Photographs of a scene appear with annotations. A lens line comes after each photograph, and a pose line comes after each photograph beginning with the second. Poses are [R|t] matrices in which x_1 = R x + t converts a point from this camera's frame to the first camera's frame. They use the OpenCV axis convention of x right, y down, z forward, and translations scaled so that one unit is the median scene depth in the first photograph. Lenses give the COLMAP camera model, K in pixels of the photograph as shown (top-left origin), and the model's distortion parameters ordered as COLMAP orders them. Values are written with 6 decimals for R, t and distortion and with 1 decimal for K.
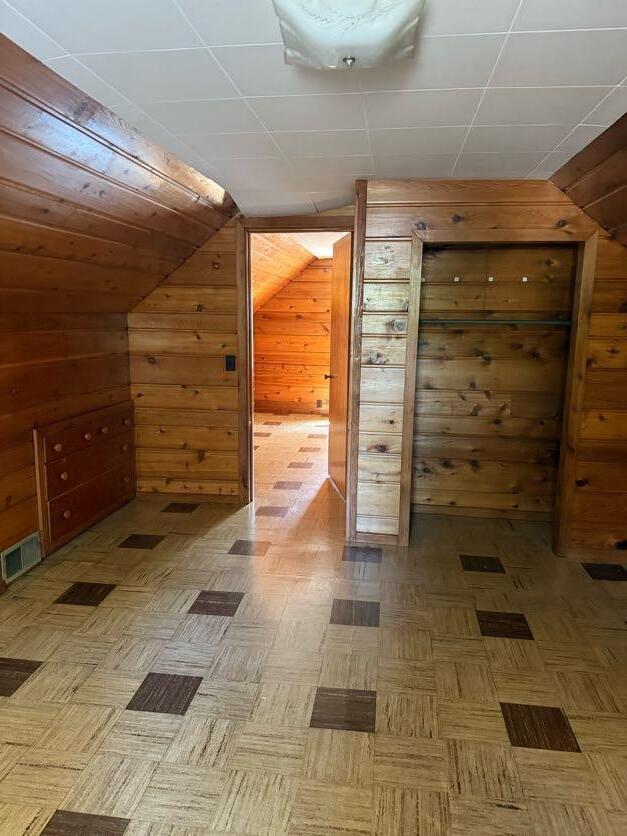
lens RADIAL K [[588.9, 0, 308.8], [0, 588.9, 420.9], [0, 0, 1]] dist [0.024550, -0.046978]
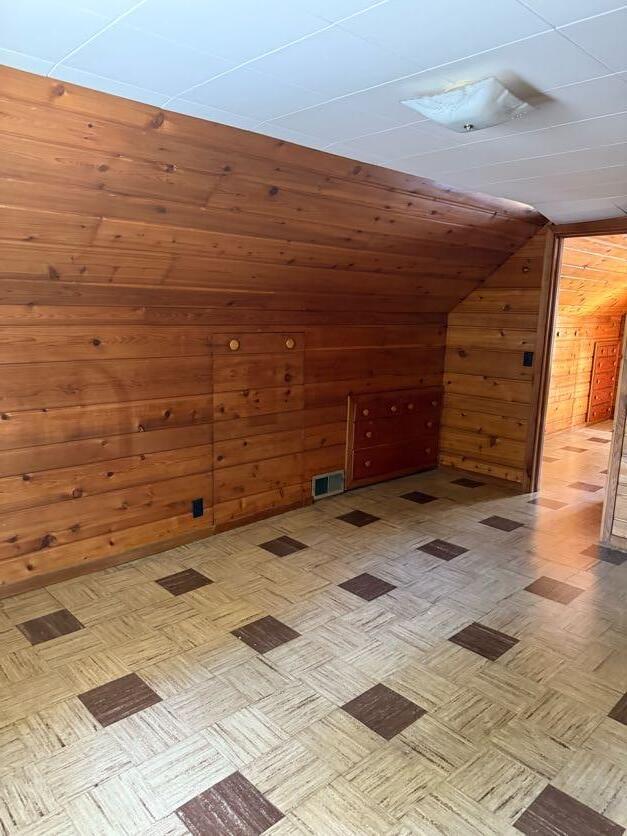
lens RADIAL K [[588.9, 0, 313.3], [0, 588.9, 420.7], [0, 0, 1]] dist [0.024550, -0.046978]
pose [[0.775553, 0.125205, -0.618742, 0.317066], [-0.127202, 0.991025, 0.041098, 0.025263], [0.618334, 0.046831, 0.784519, -0.118925]]
